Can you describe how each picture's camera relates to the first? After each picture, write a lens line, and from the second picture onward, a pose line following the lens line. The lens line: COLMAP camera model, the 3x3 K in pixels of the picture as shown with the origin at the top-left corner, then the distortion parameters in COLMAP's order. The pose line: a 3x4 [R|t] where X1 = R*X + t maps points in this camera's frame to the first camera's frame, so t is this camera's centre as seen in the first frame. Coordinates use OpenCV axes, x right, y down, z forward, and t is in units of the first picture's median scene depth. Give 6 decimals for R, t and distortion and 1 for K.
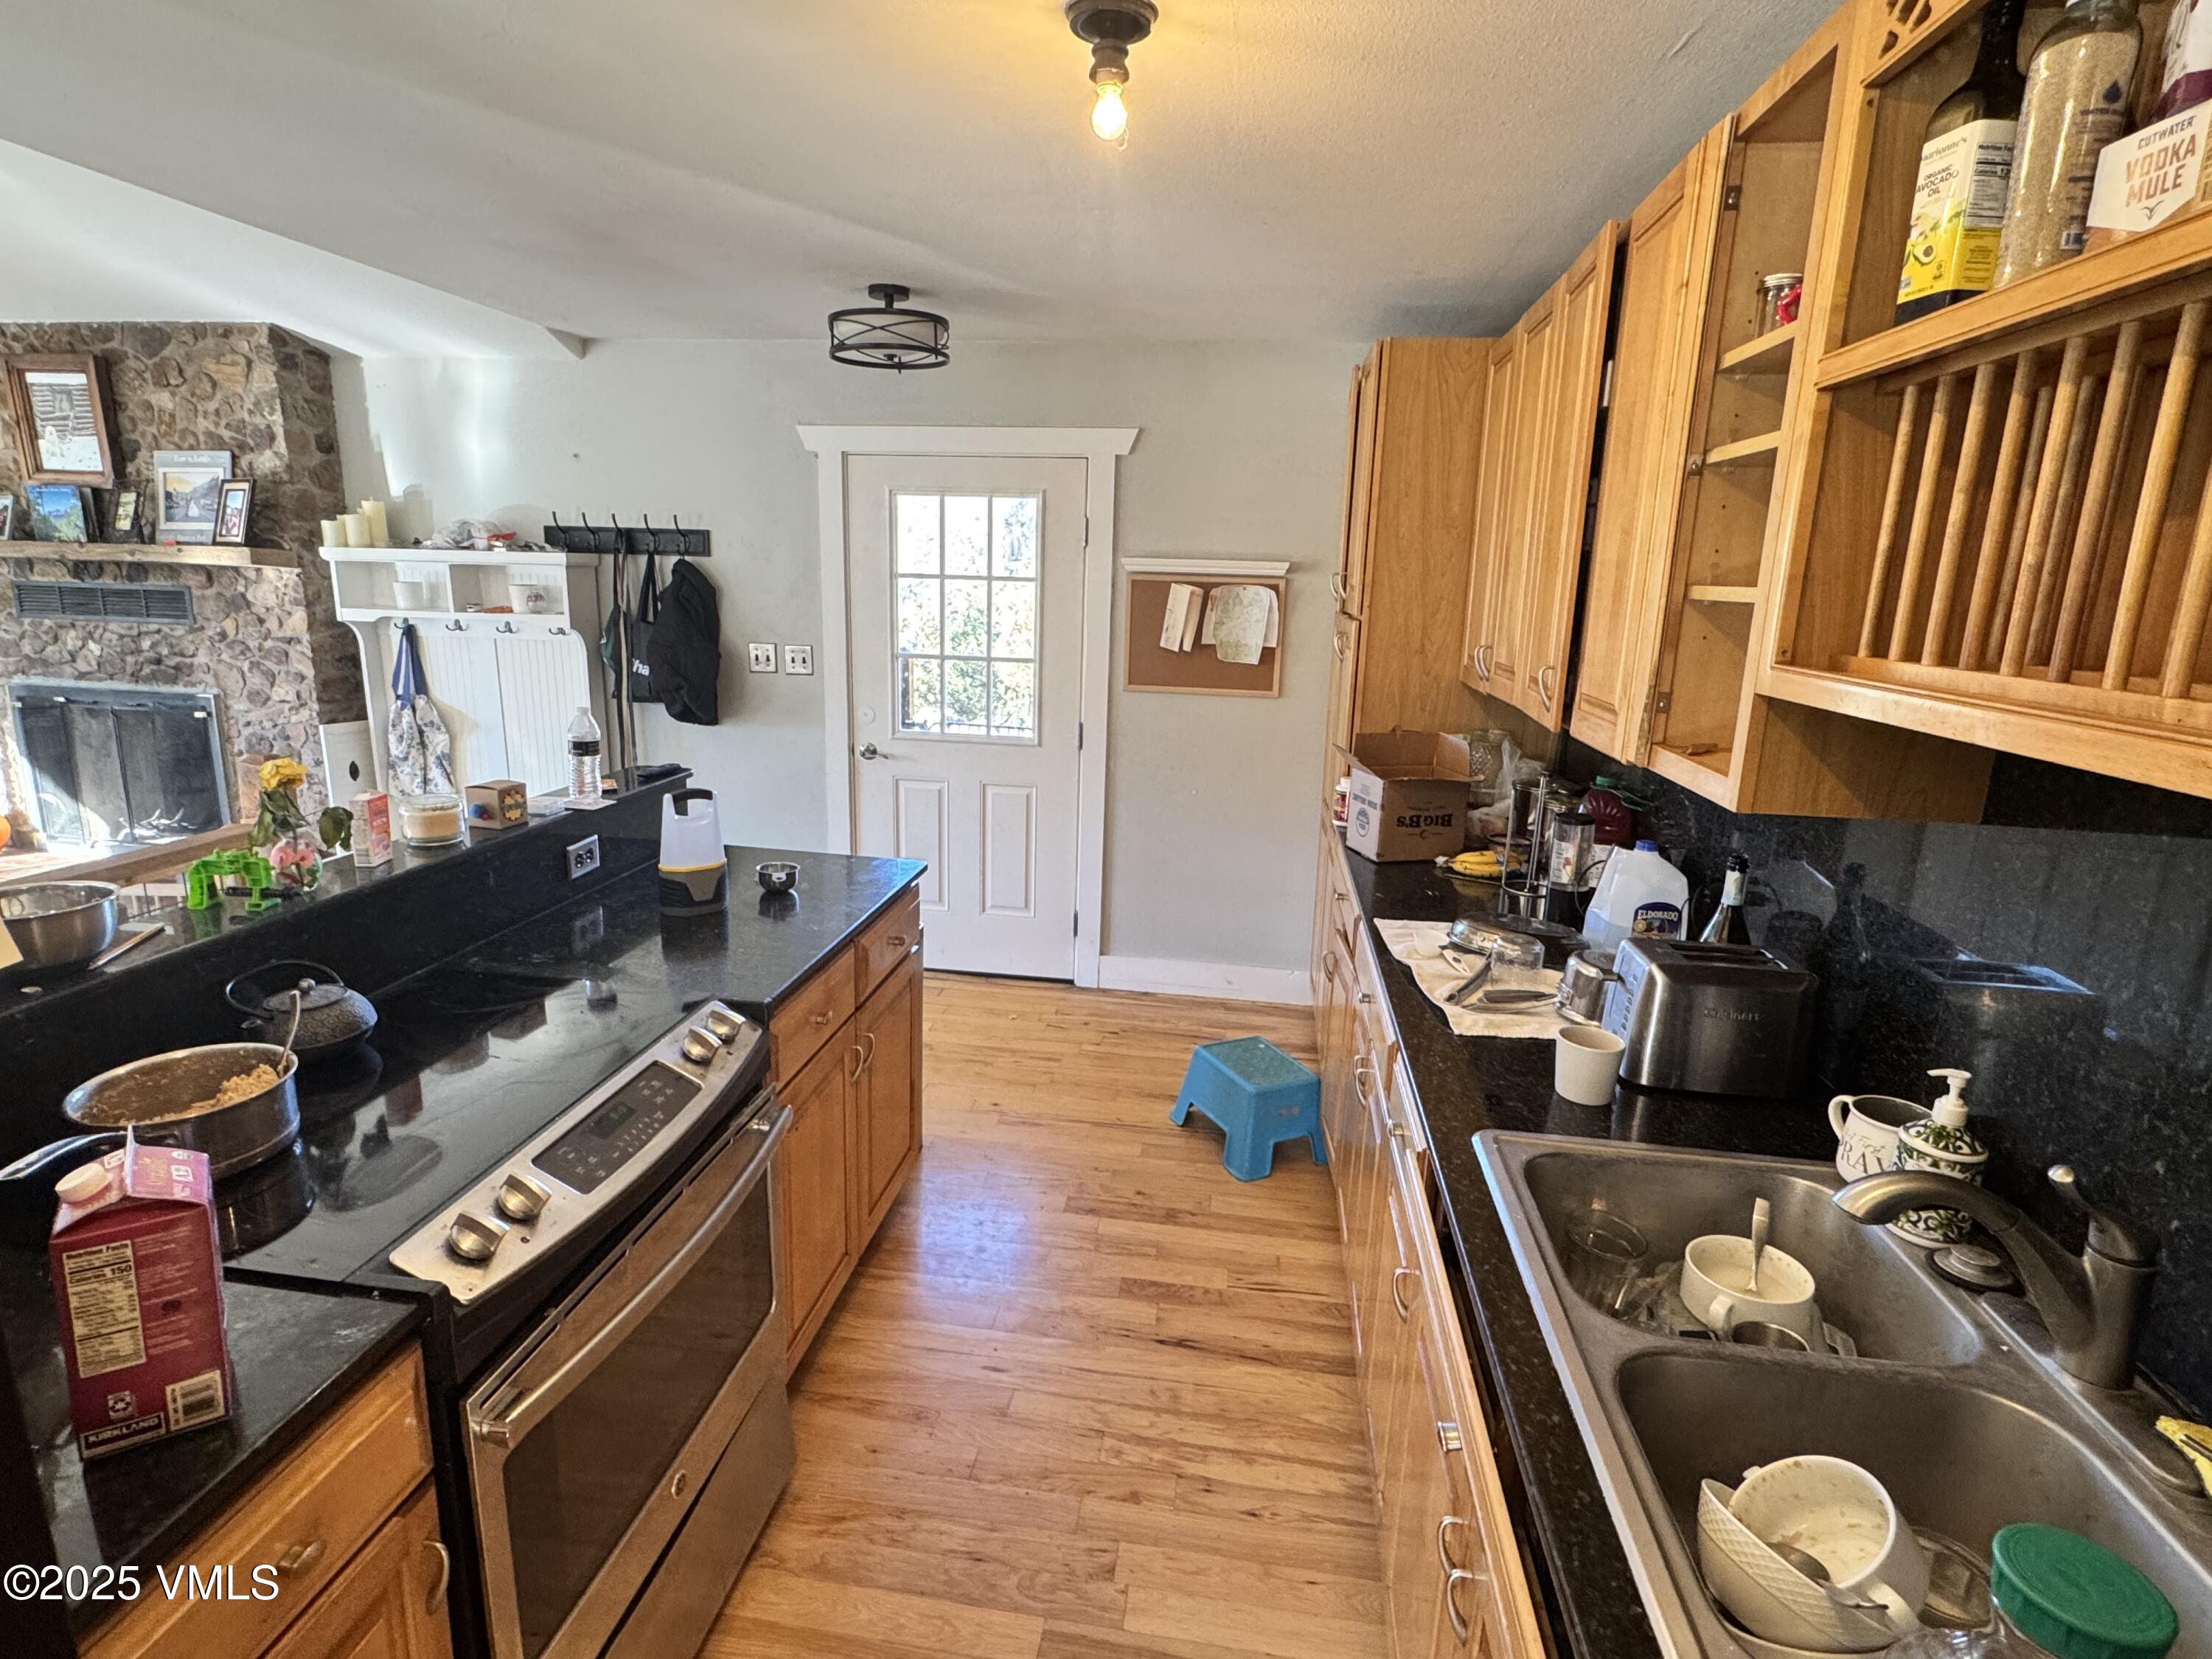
lens RADIAL K [[1121.2, 0, 1095.6], [0, 1121.2, 830.6], [0, 0, 1]] dist [-0.004557, -0.000145]
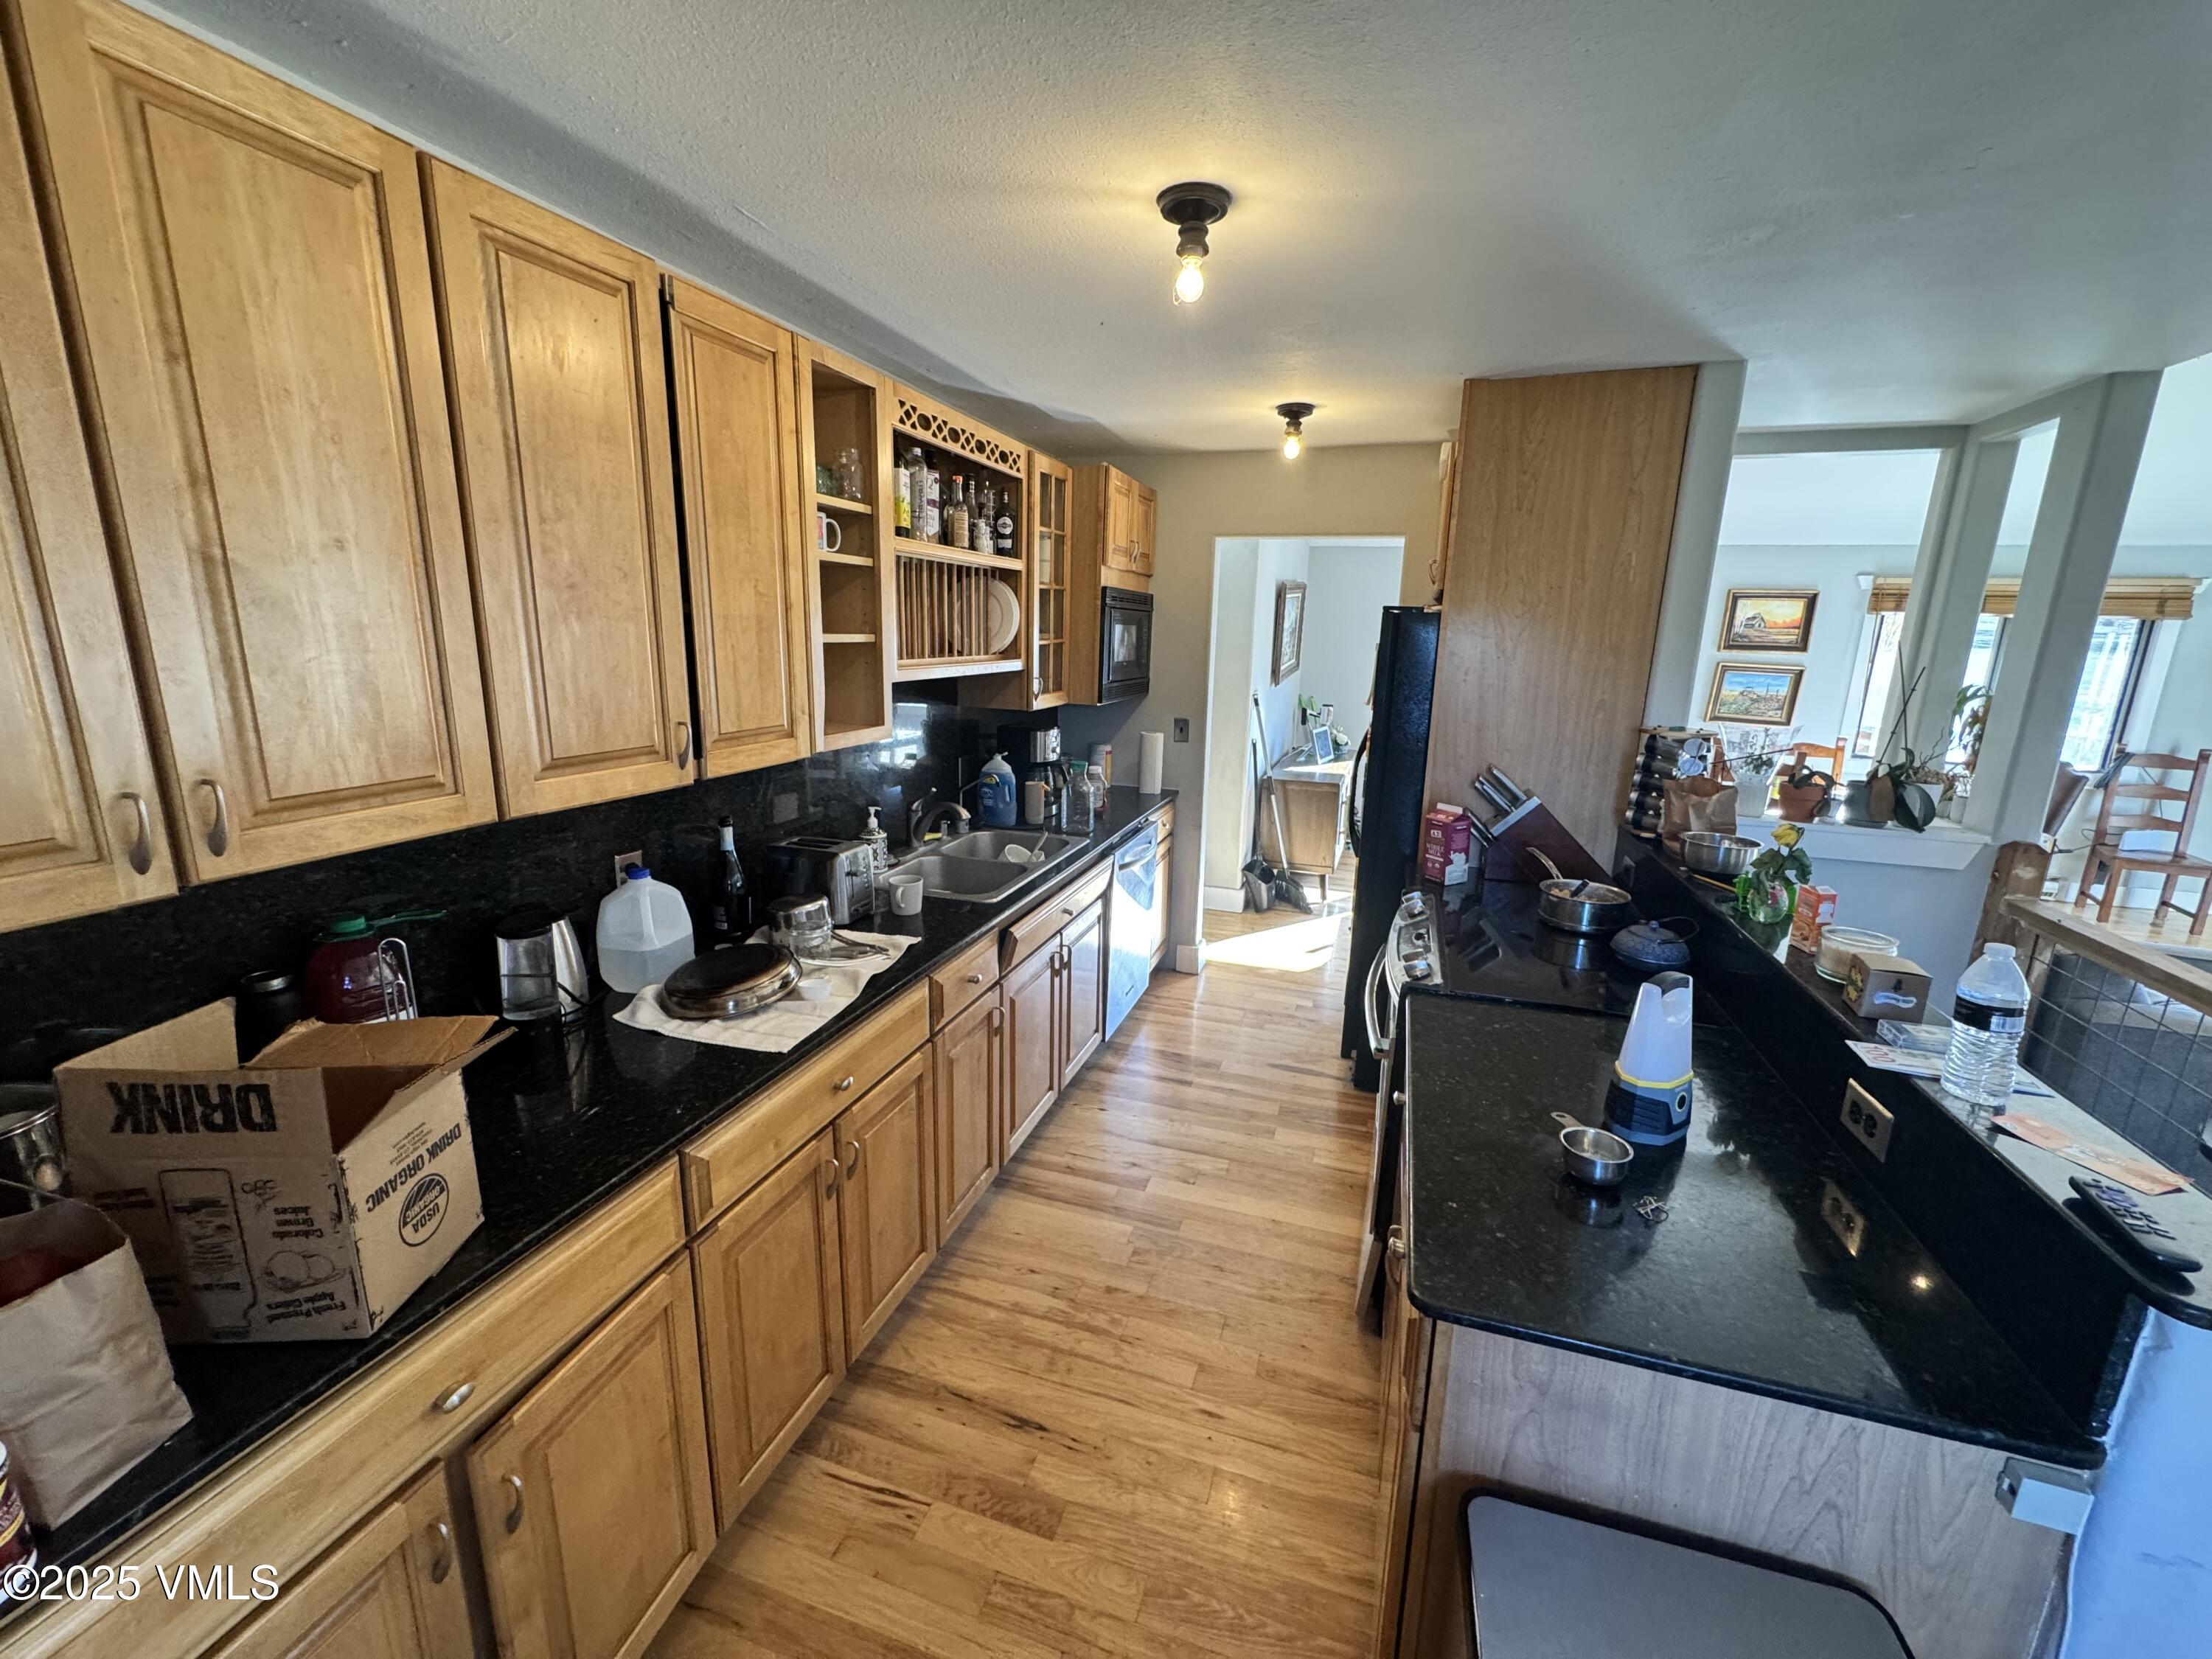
lens RADIAL K [[902.1, 0, 1118.7], [0, 902.1, 821.3], [0, 0, 1]] dist [0.000662, -0.000049]
pose [[-0.984671, -0.088690, 0.150189, -0.047715], [-0.015846, 0.902999, 0.429351, -0.217468], [-0.173700, 0.420390, -0.890562, 0.880786]]
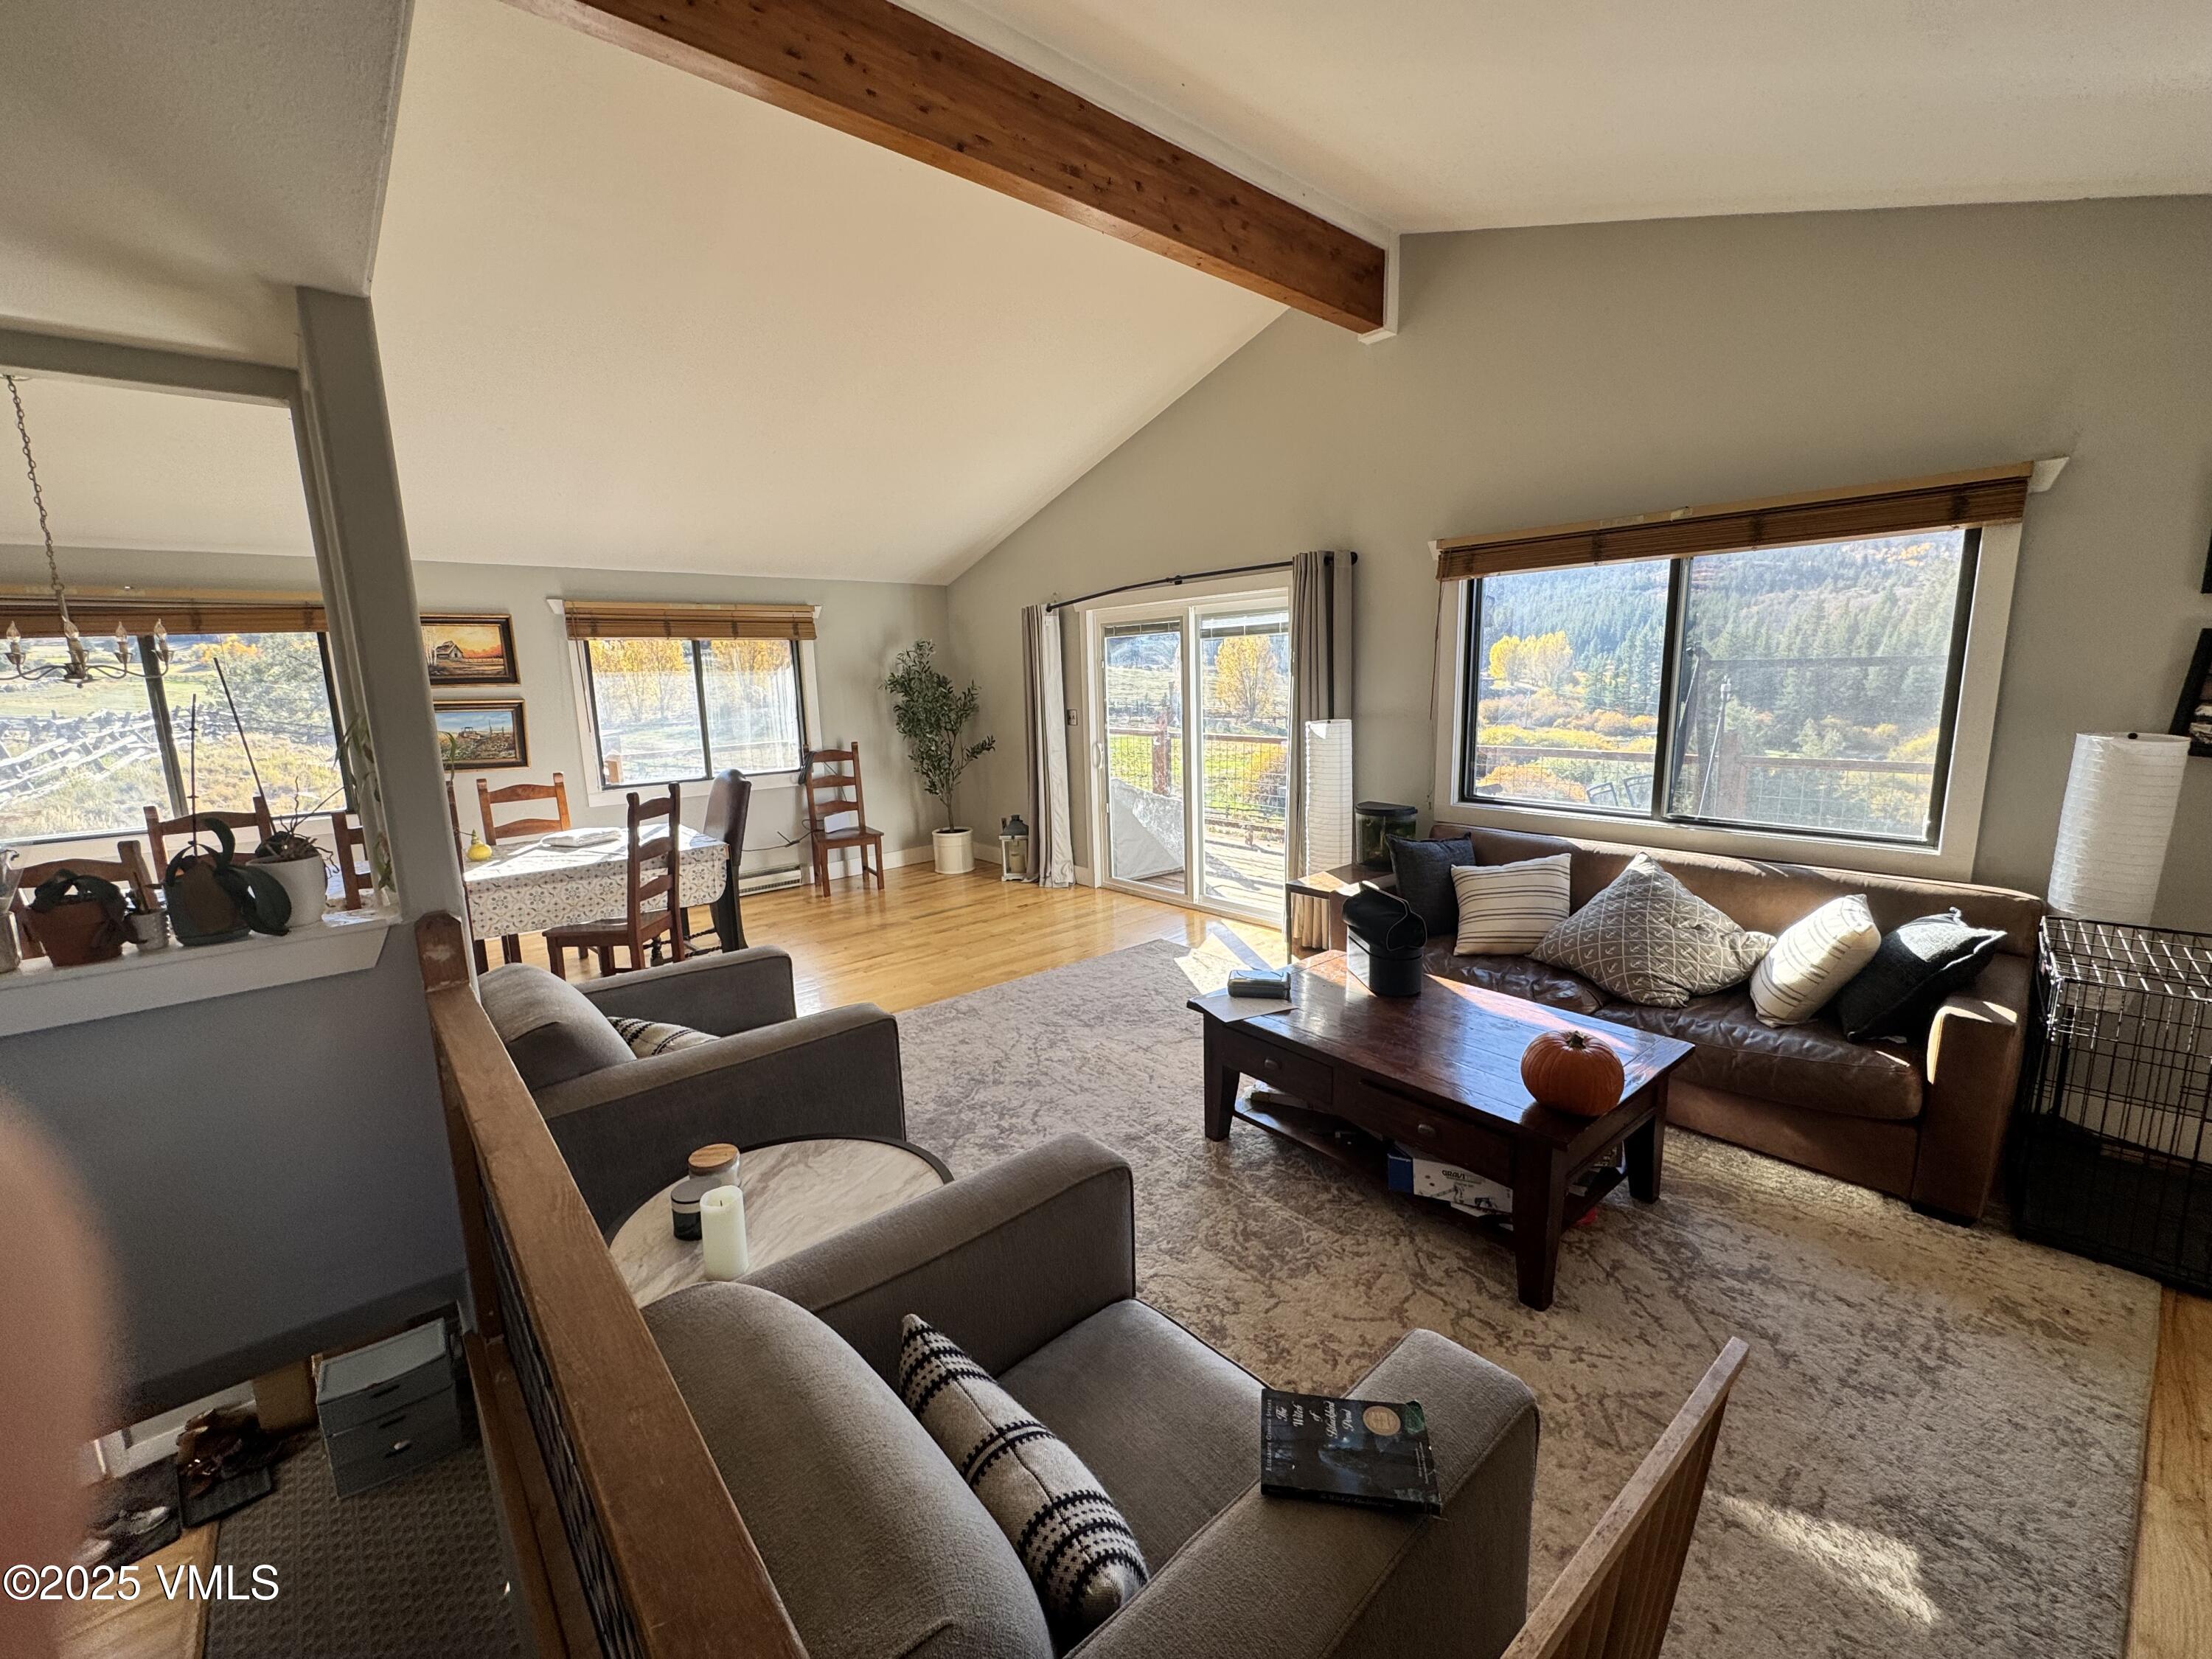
lens RADIAL K [[902.1, 0, 1107.3], [0, 902.1, 826.5], [0, 0, 1]] dist [0.000662, -0.000049]
pose [[-0.649108, 0.120966, -0.751017, -0.487597], [-0.164447, 0.941615, 0.293799, -0.182118], [0.742709, 0.314209, -0.591318, 0.734798]]
